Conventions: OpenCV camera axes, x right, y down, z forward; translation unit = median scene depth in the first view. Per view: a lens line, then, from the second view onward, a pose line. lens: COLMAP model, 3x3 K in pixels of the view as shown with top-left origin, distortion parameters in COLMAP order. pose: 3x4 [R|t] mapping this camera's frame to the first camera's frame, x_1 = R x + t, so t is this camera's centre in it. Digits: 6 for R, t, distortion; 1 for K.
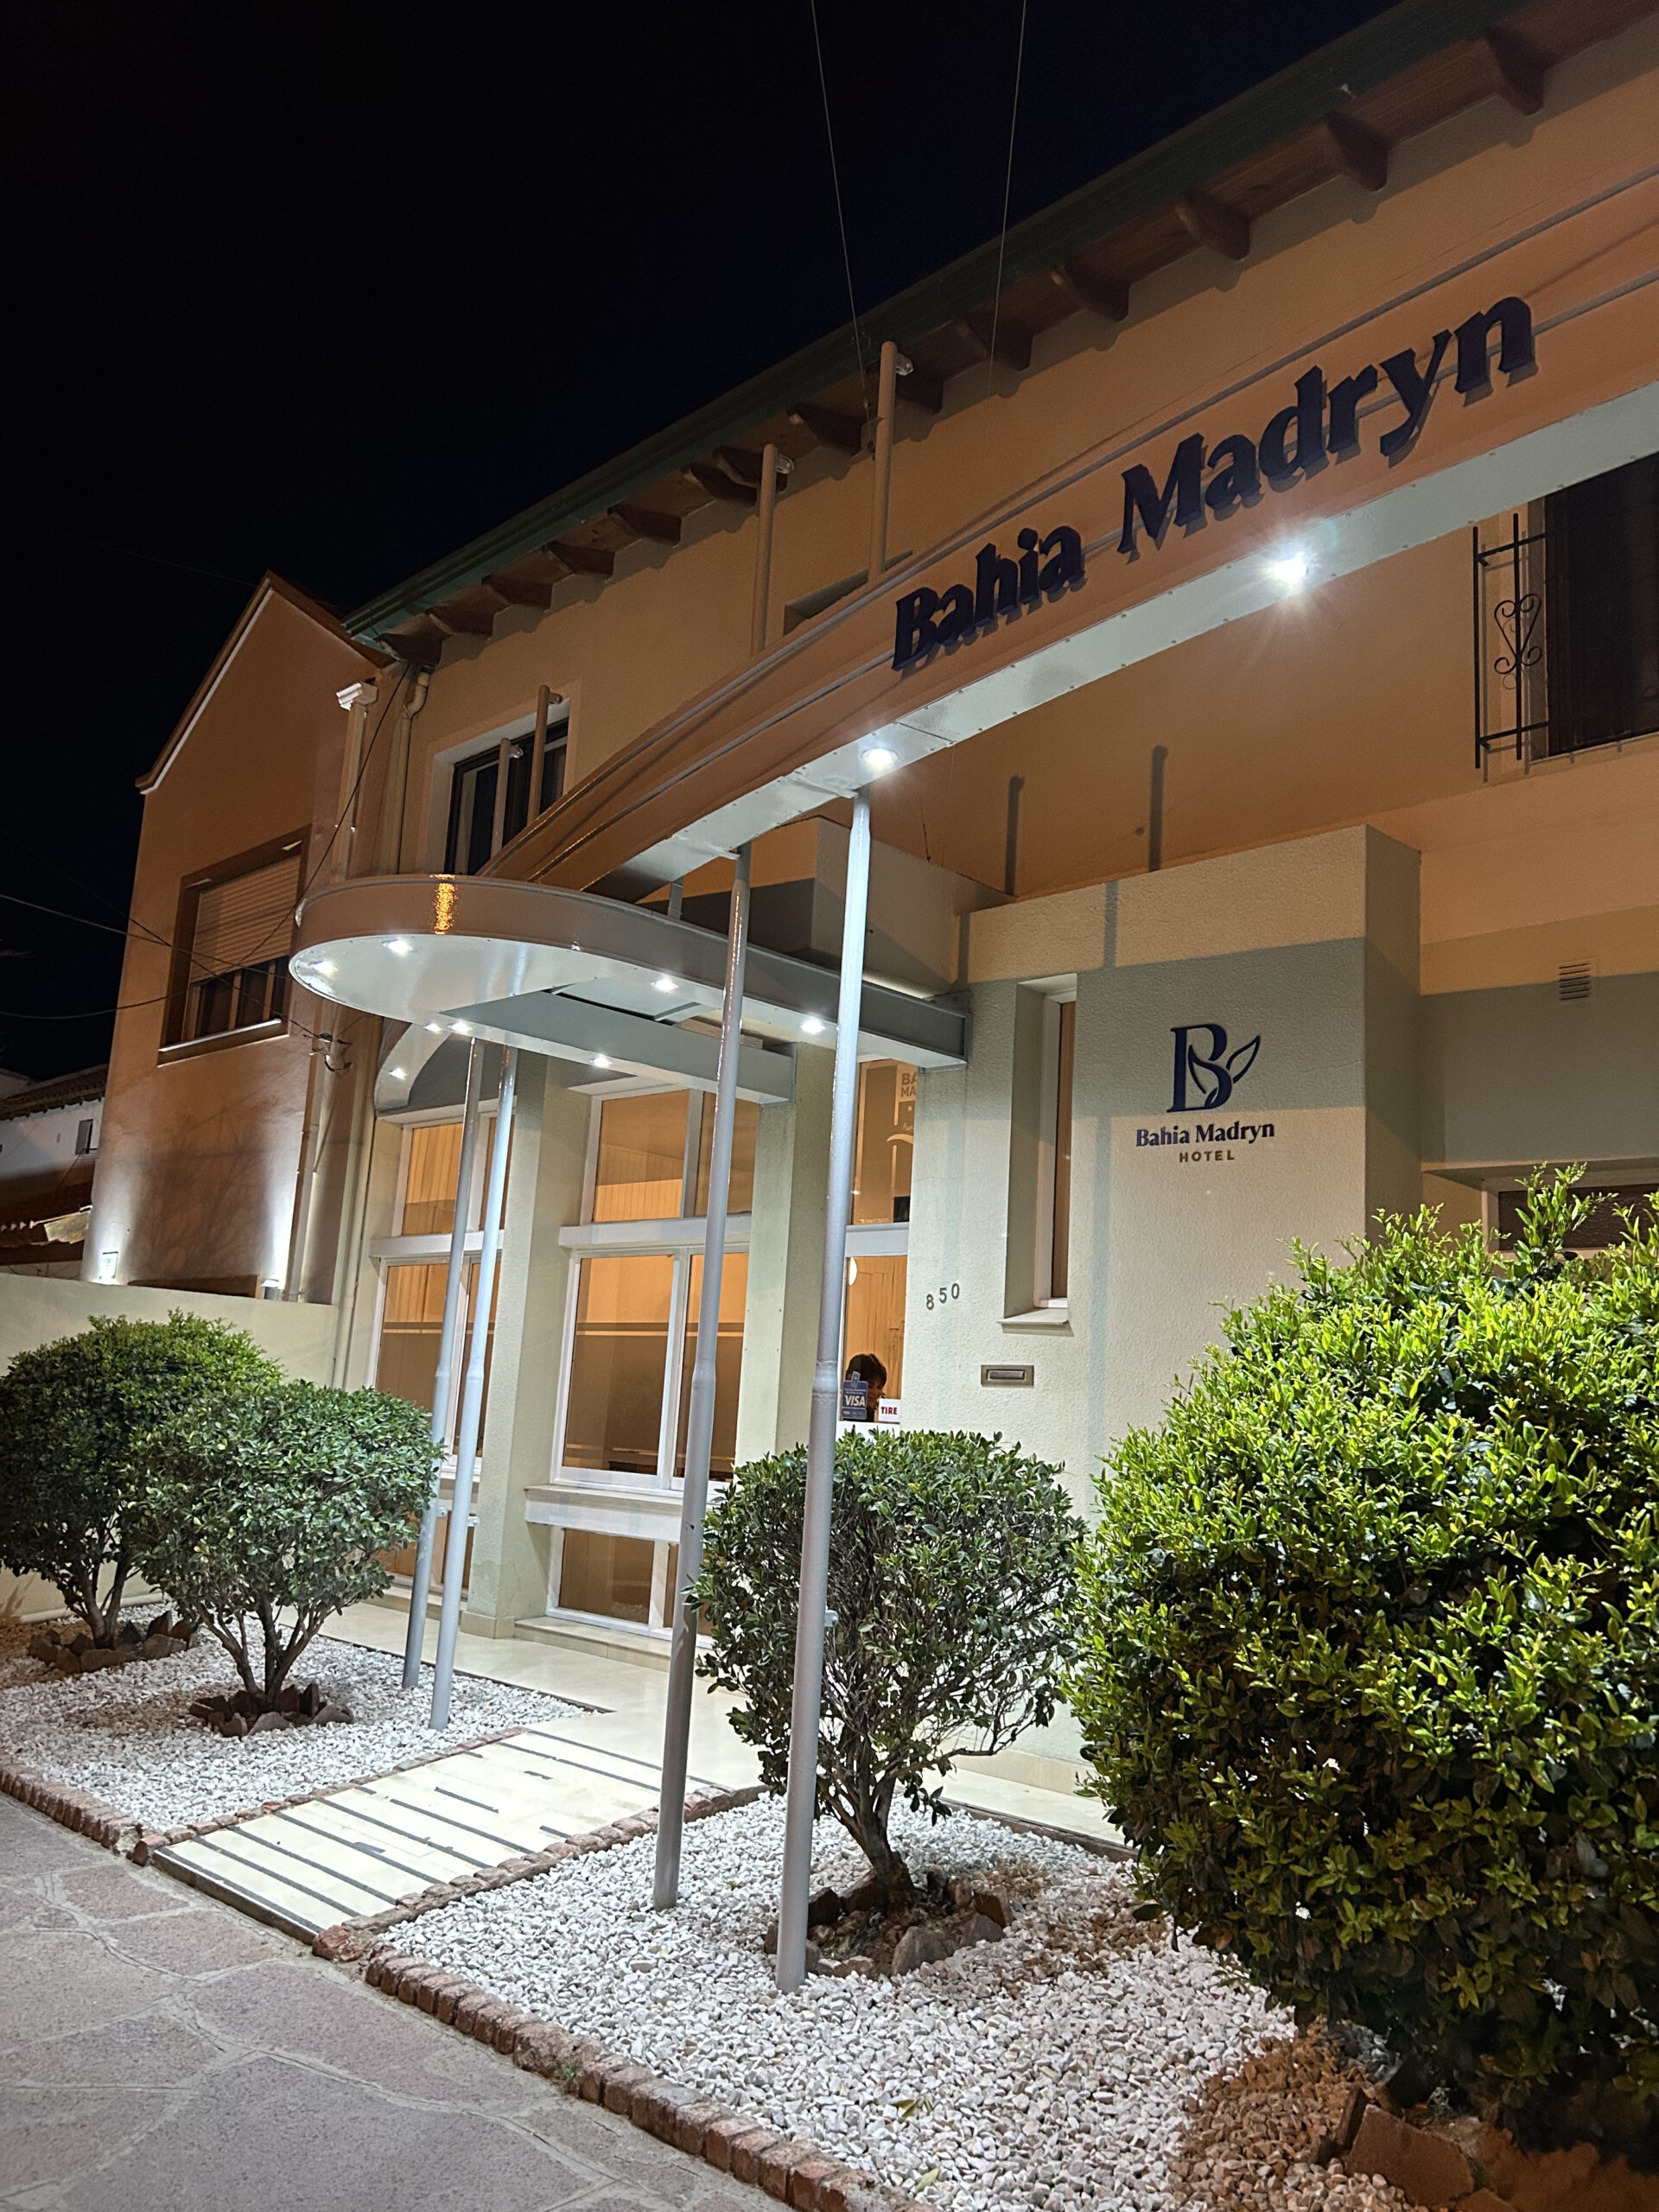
lens RADIAL K [[1662.1, 0, 829.5], [0, 1662.1, 1106.0], [0, 0, 1]] dist [0.013016, 0.003490]
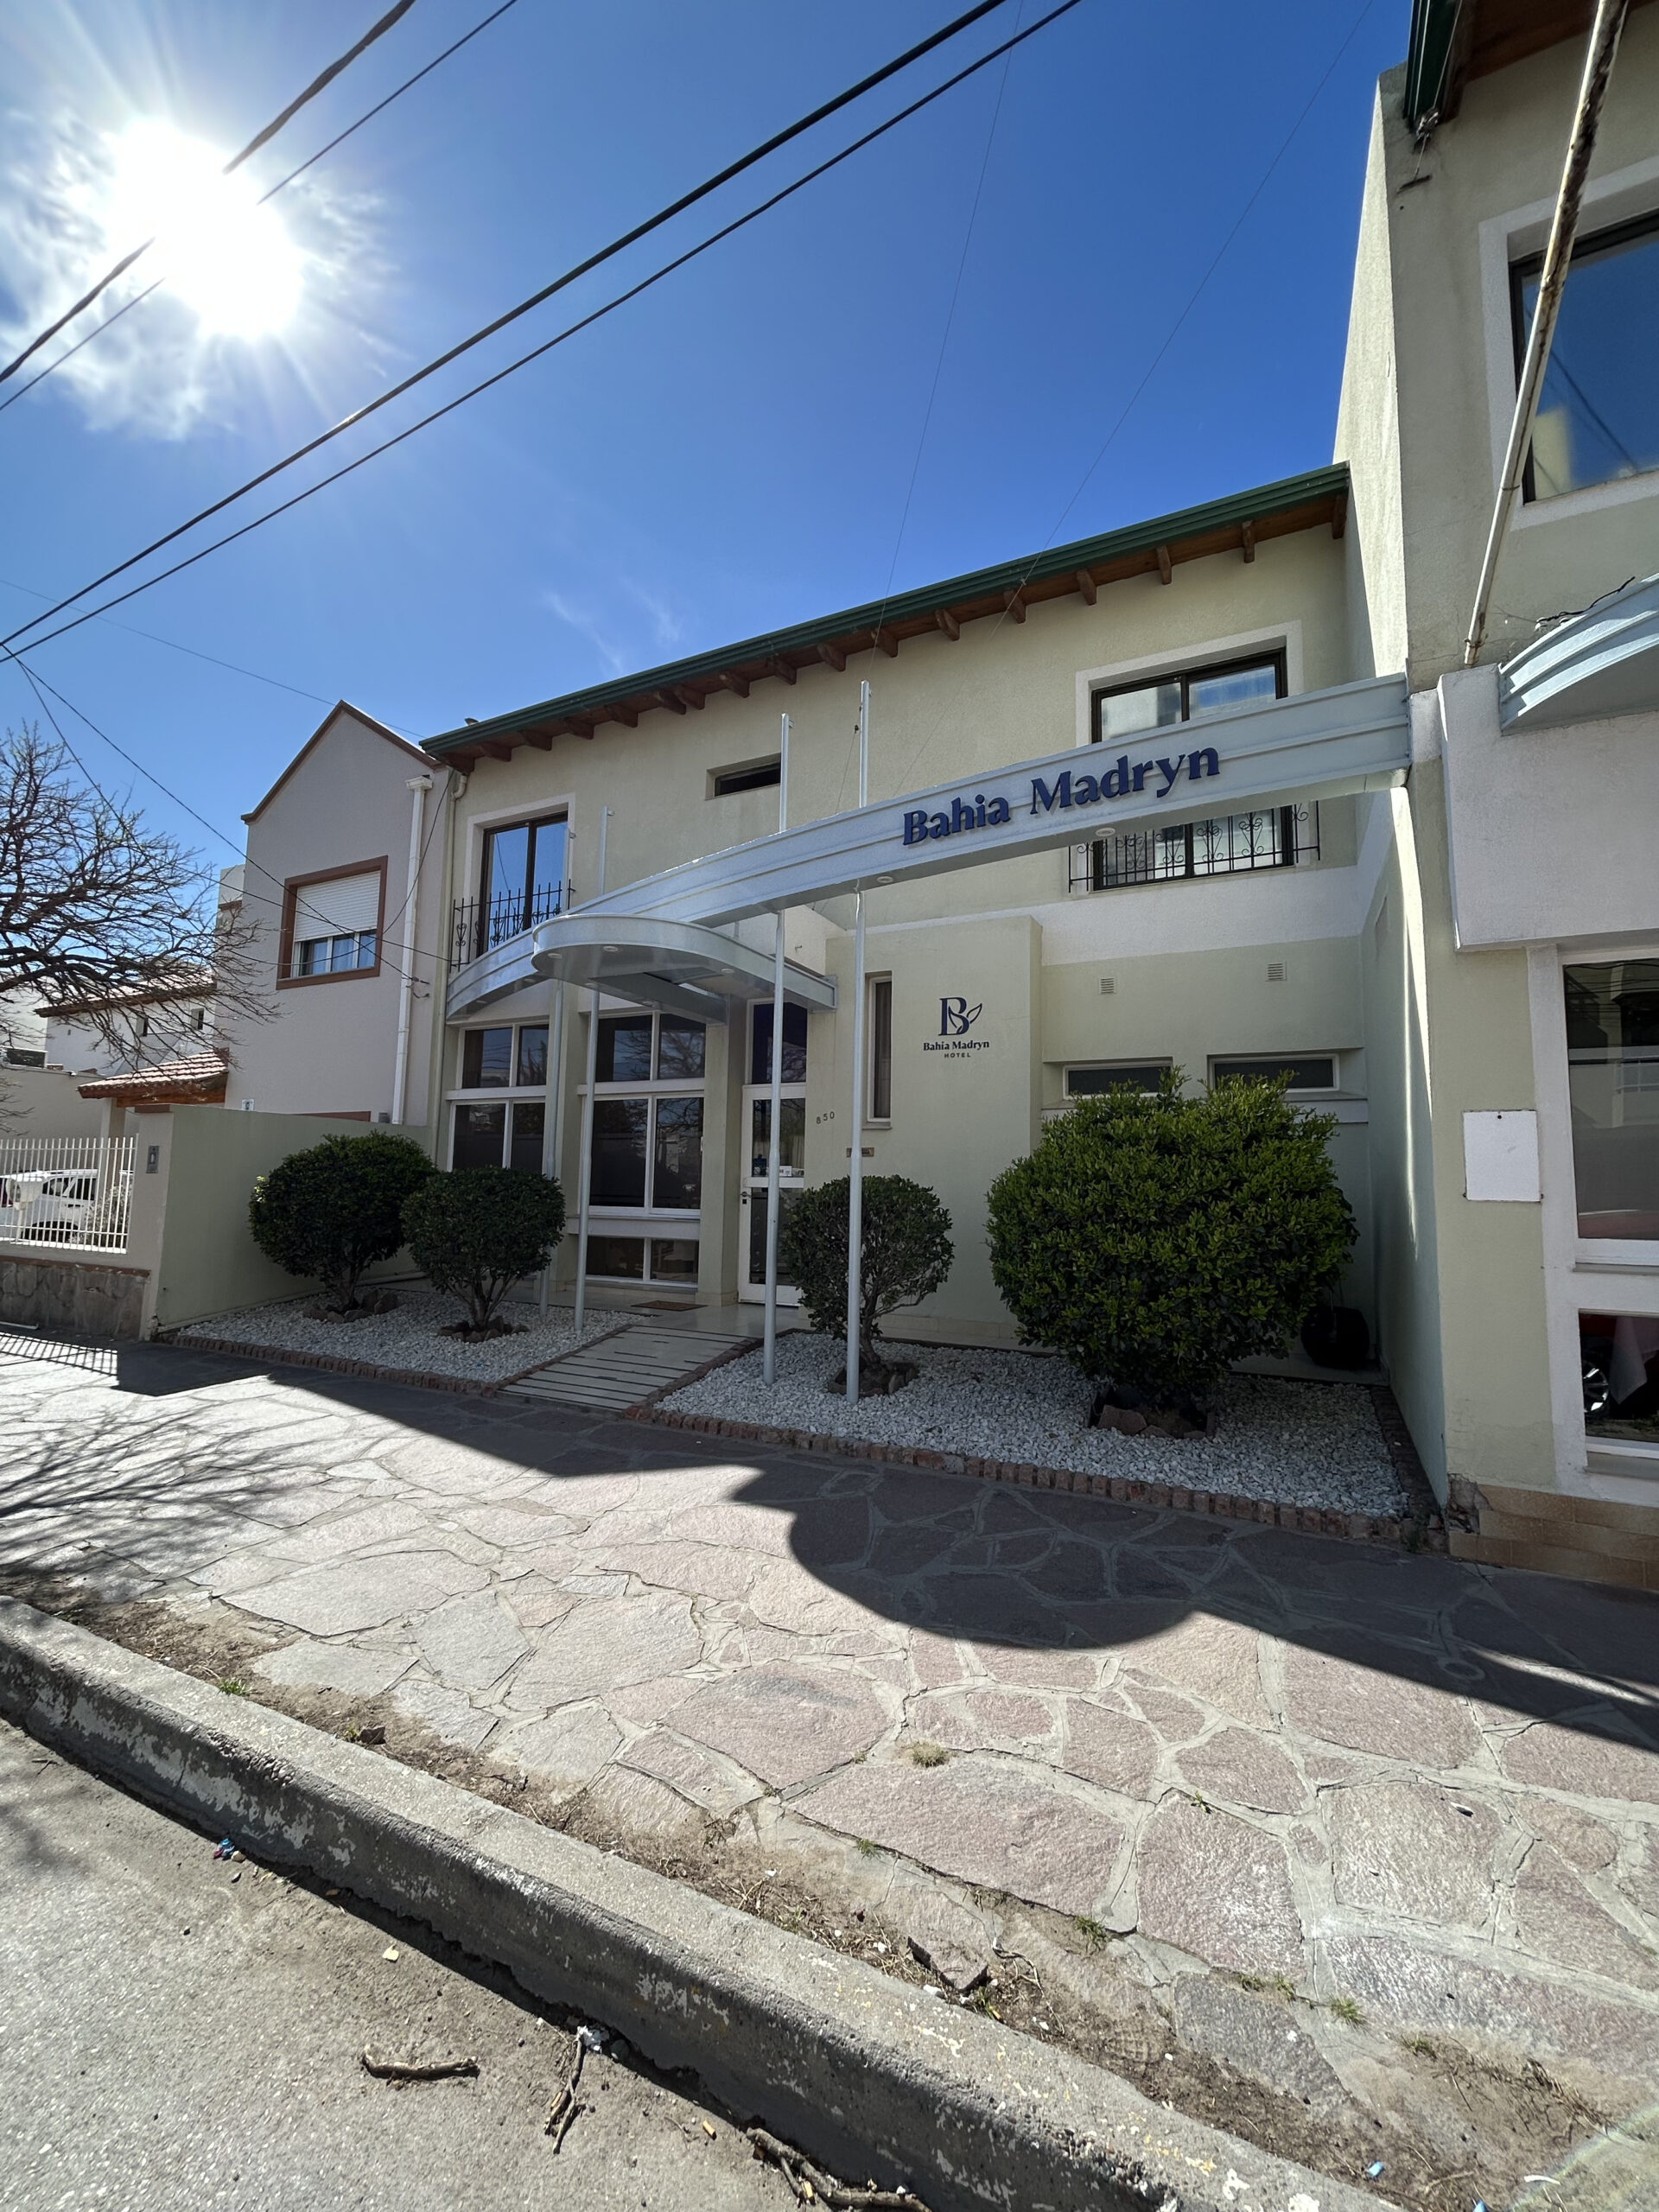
lens RADIAL K [[893.7, 0, 829.5], [0, 893.7, 1106.0], [0, 0, 1]] dist [-0.000585, -0.000007]
pose [[0.951218, -0.007369, 0.308432, -0.464853], [-0.024034, 0.994907, 0.097894, -0.024852], [-0.307583, -0.100532, 0.946196, -0.174320]]
